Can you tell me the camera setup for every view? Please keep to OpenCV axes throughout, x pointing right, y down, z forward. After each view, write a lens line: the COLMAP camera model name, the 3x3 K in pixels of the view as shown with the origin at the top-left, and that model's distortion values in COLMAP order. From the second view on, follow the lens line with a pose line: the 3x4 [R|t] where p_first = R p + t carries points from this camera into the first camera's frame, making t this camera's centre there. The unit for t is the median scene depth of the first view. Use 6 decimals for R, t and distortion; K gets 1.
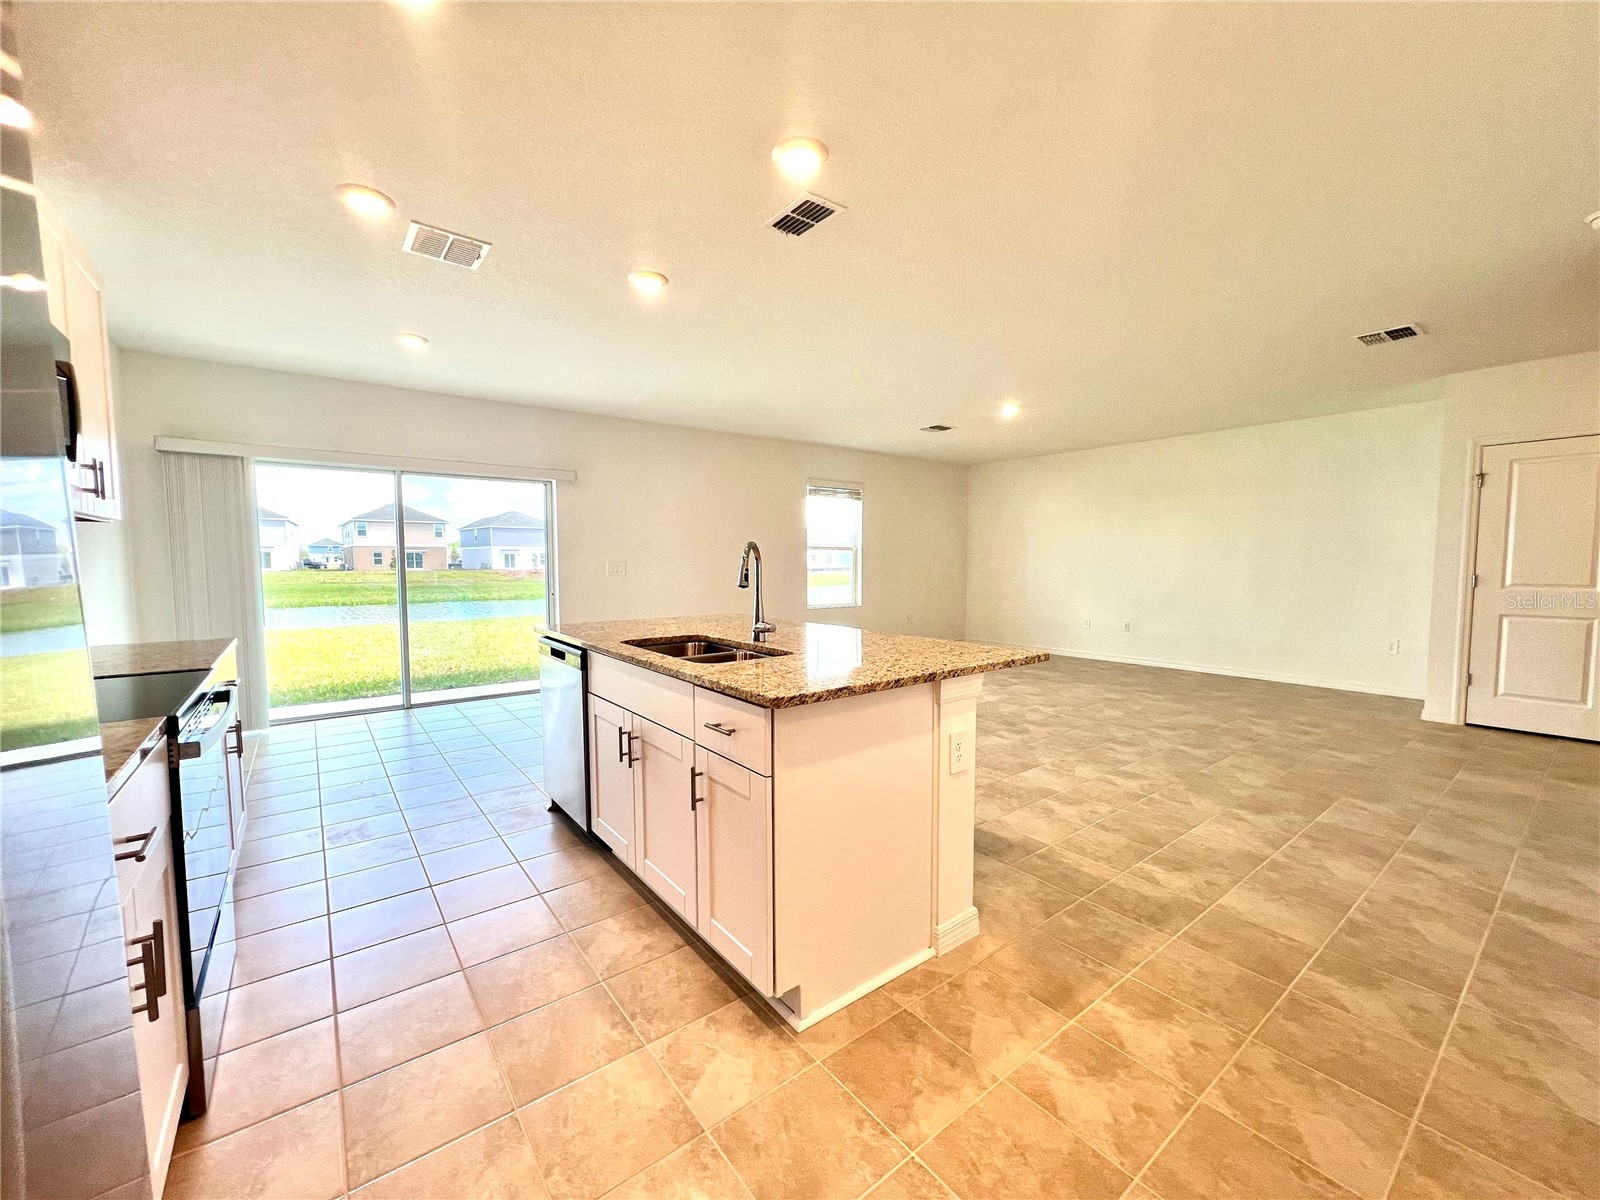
lens RADIAL K [[641.6, 0, 801.5], [0, 641.6, 603.1], [0, 0, 1]] dist [-0.000939, 0.000410]
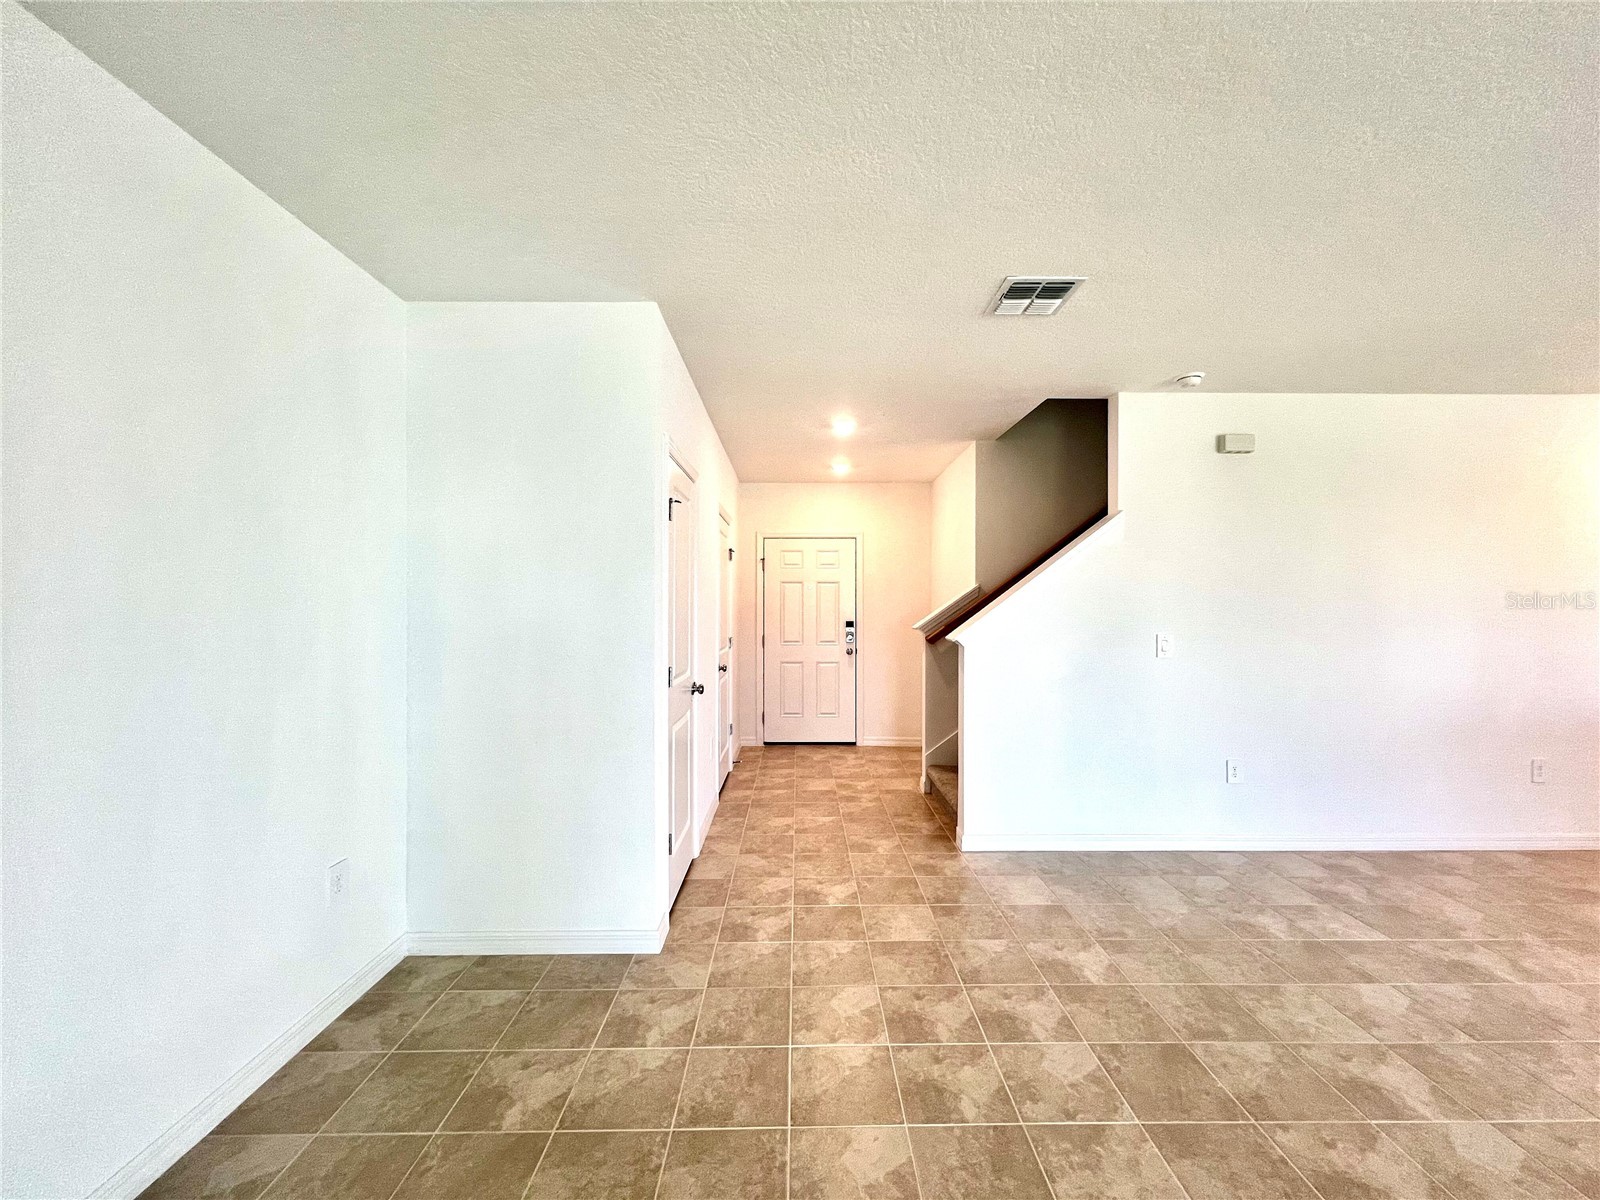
lens RADIAL K [[641.6, 0, 802.8], [0, 641.6, 603.9], [0, 0, 1]] dist [-0.000939, 0.000410]
pose [[-0.794709, 0.001784, 0.606988, 1.044478], [0.042592, 0.997695, 0.052833, -0.228675], [-0.605495, 0.067840, -0.792953, 2.464065]]
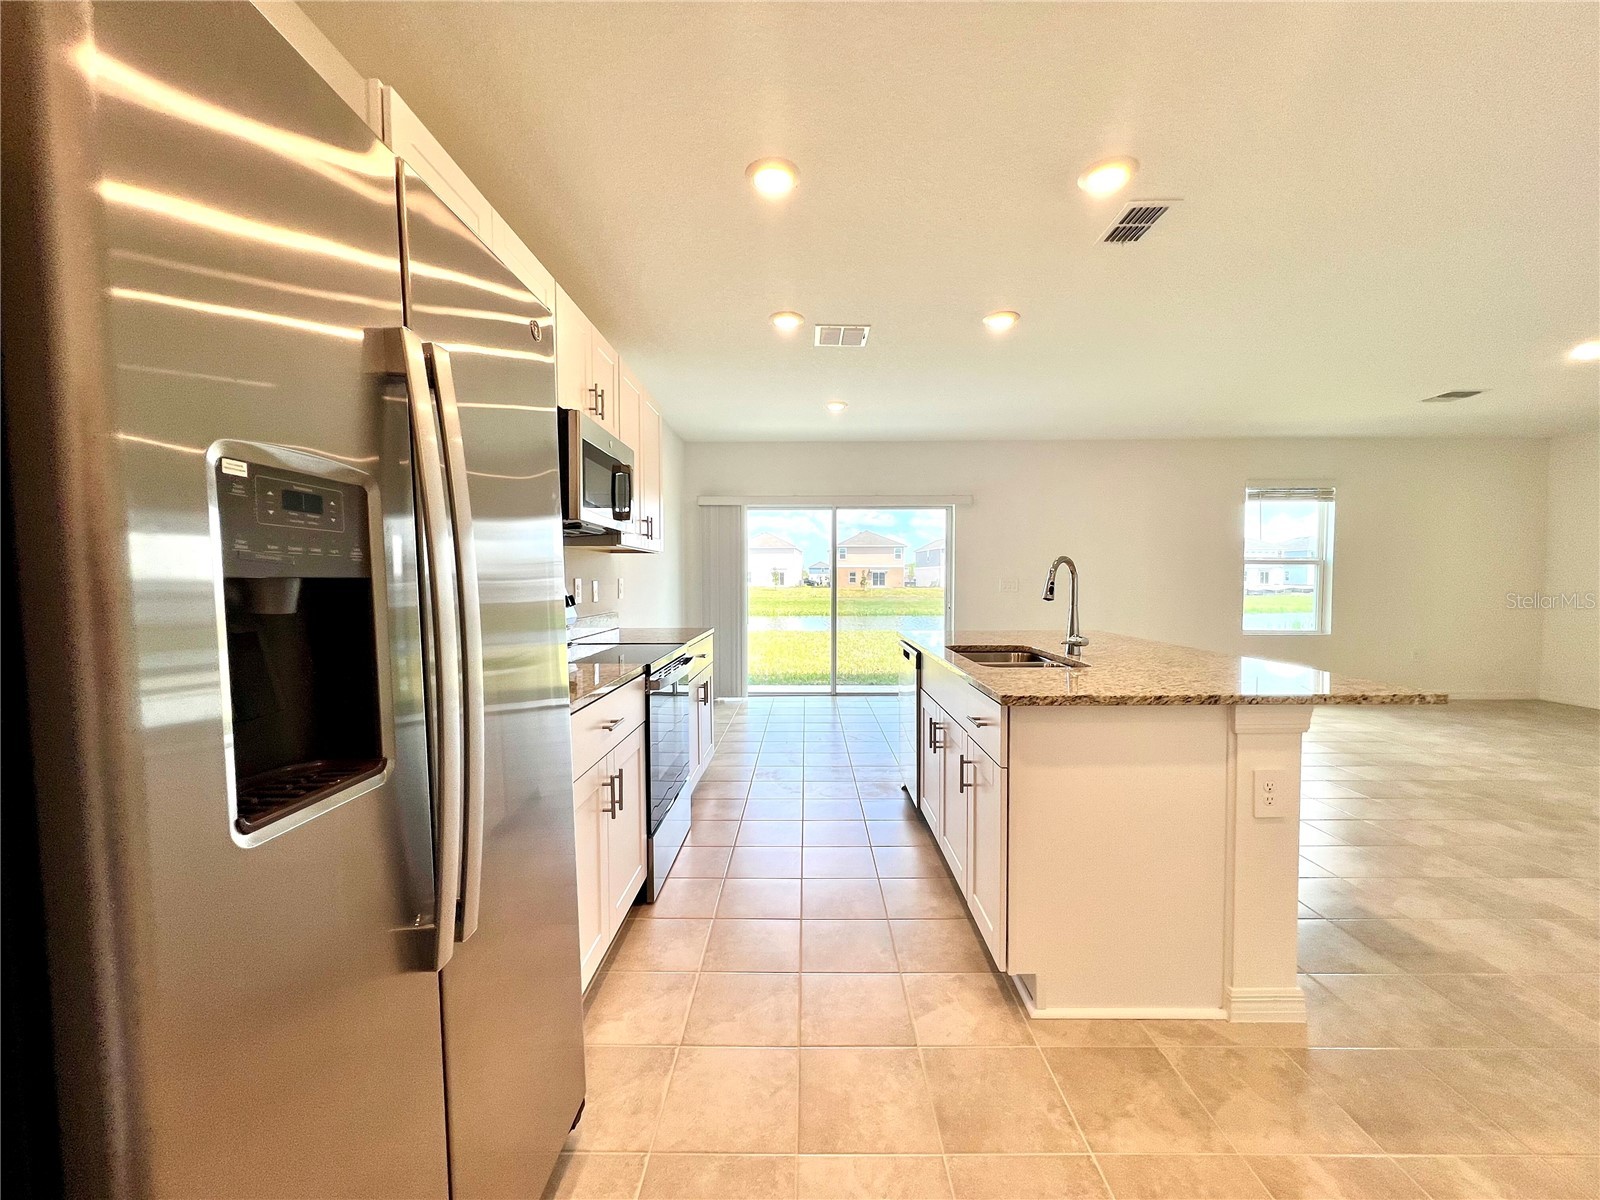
lens RADIAL K [[641.6, 0, 802.1], [0, 641.6, 603.7], [0, 0, 1]] dist [-0.000939, 0.000410]
pose [[0.786394, 0.023133, -0.617292, 0.211303], [-0.040375, 0.999087, -0.013996, 0.010468], [0.616405, 0.035929, 0.786609, -0.057025]]
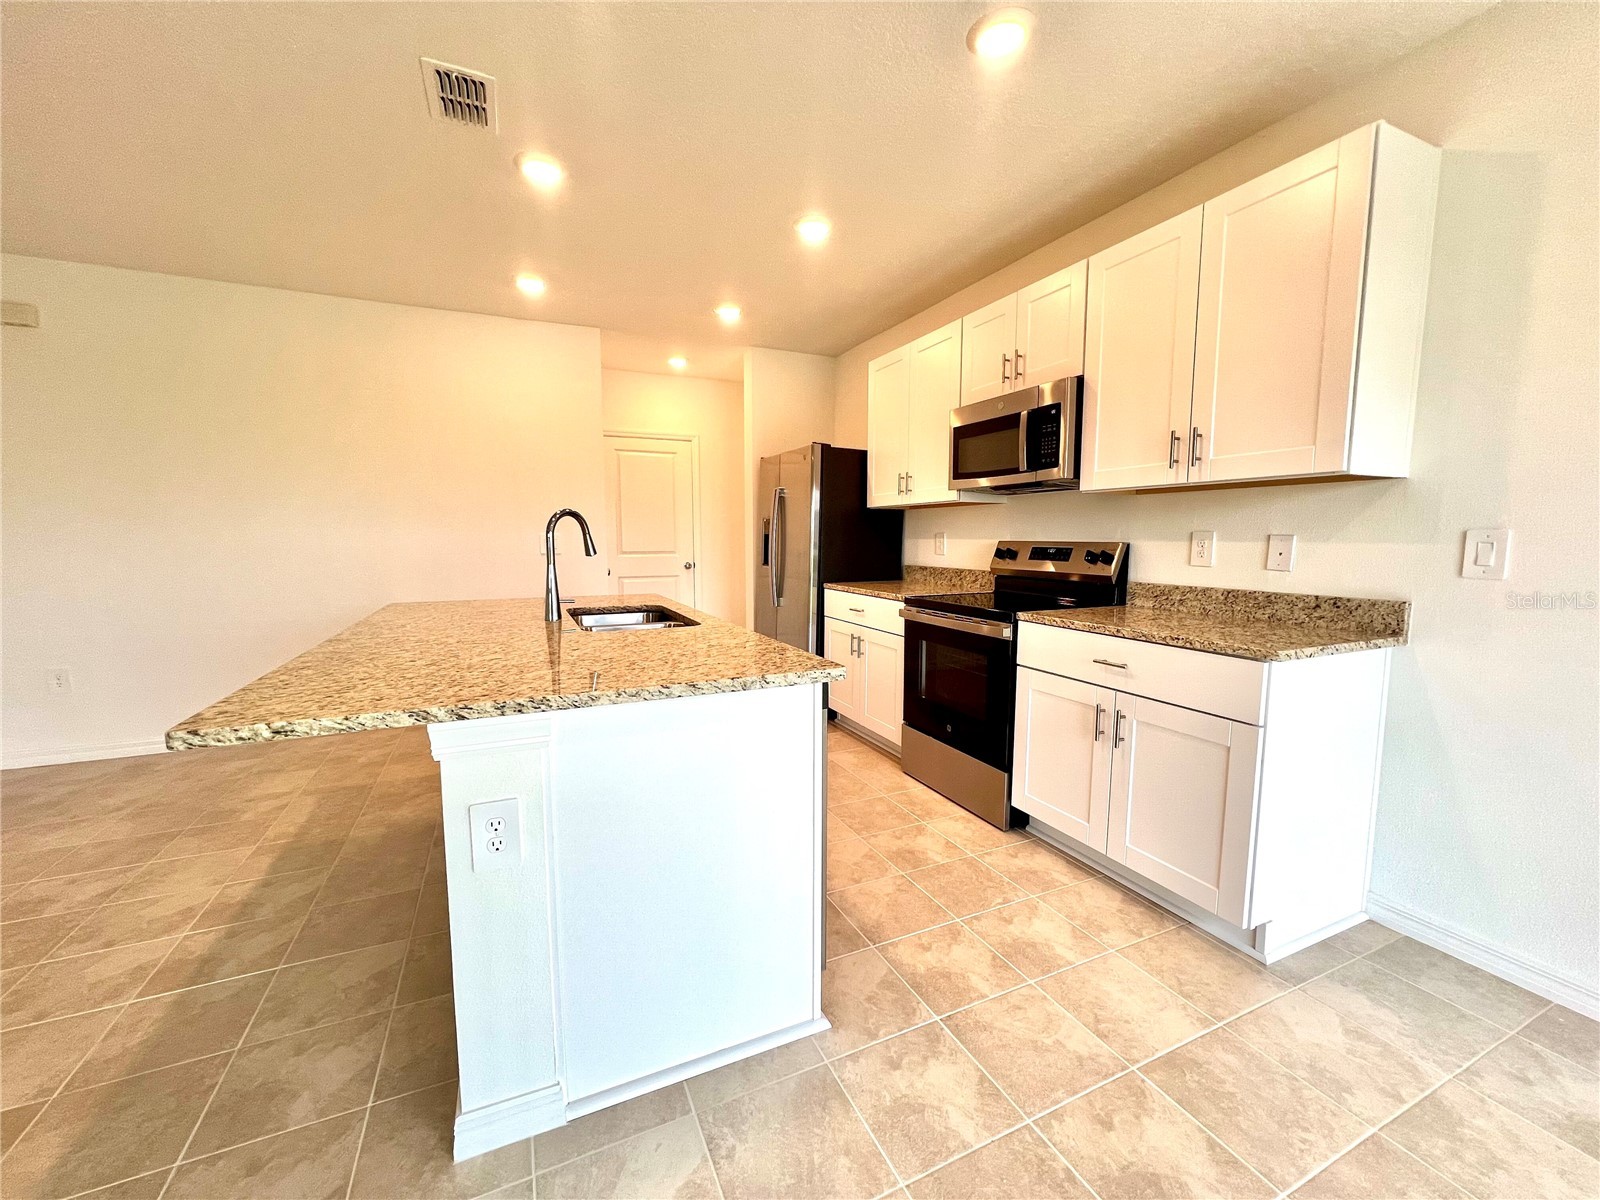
lens RADIAL K [[641.6, 0, 804.8], [0, 641.6, 601.5], [0, 0, 1]] dist [-0.000939, 0.000410]
pose [[-0.974069, -0.021697, 0.225207, -0.579186], [0.017074, 0.985503, 0.168796, -0.103068], [-0.225604, 0.168265, -0.959578, 1.705681]]
